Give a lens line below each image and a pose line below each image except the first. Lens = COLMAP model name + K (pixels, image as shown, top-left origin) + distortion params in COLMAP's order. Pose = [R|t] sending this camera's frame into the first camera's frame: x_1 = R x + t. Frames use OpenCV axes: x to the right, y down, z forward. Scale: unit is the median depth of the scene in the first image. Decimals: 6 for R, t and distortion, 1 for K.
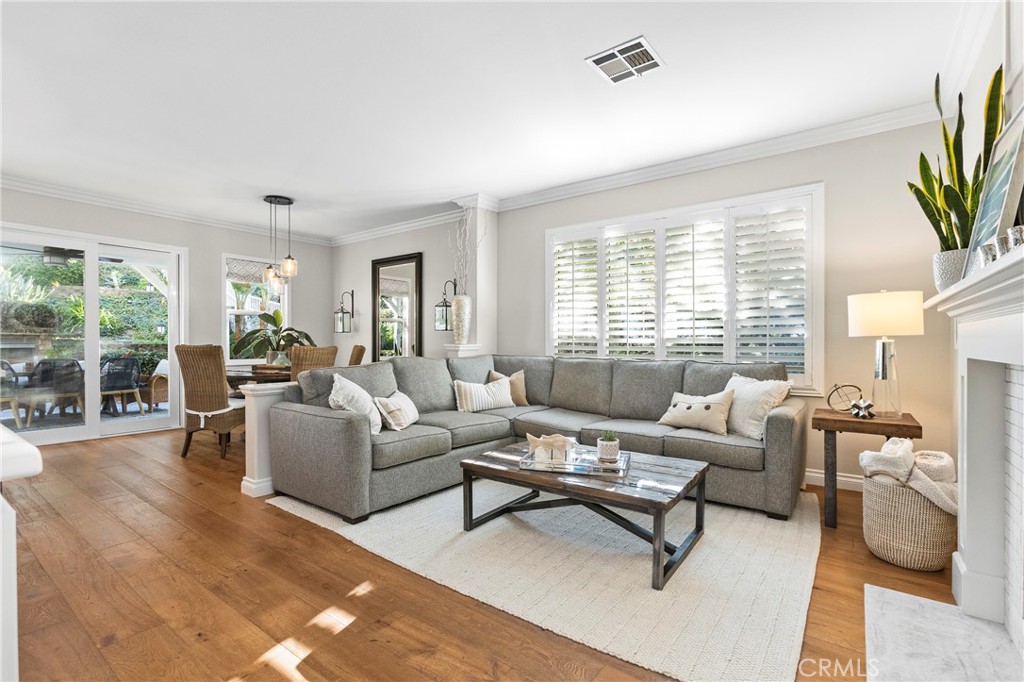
lens RADIAL K [[465.1, 0, 512.0], [0, 465.1, 341.0], [0, 0, 1]] dist [-0.001327, 0.000080]
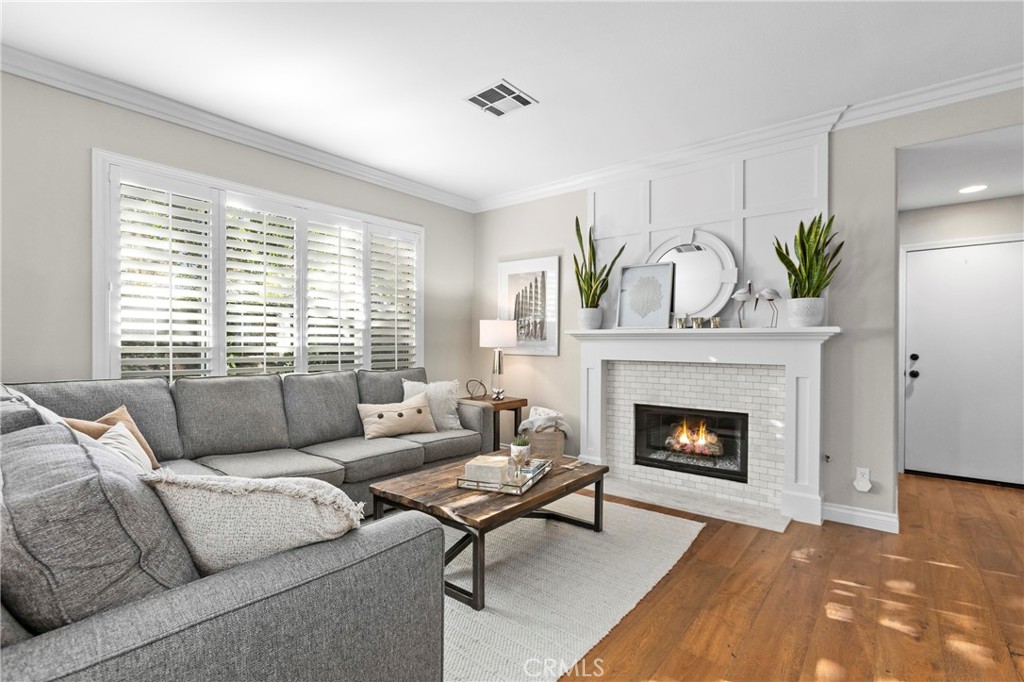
lens RADIAL K [[477.0, 0, 512.0], [0, 477.0, 341.0], [0, 0, 1]] dist [-0.000248, -0.000040]
pose [[0.062154, 0.001155, 0.998066, -0.430059], [-0.009548, 0.999954, -0.000563, -0.015049], [-0.998021, -0.009494, 0.062163, 0.442577]]
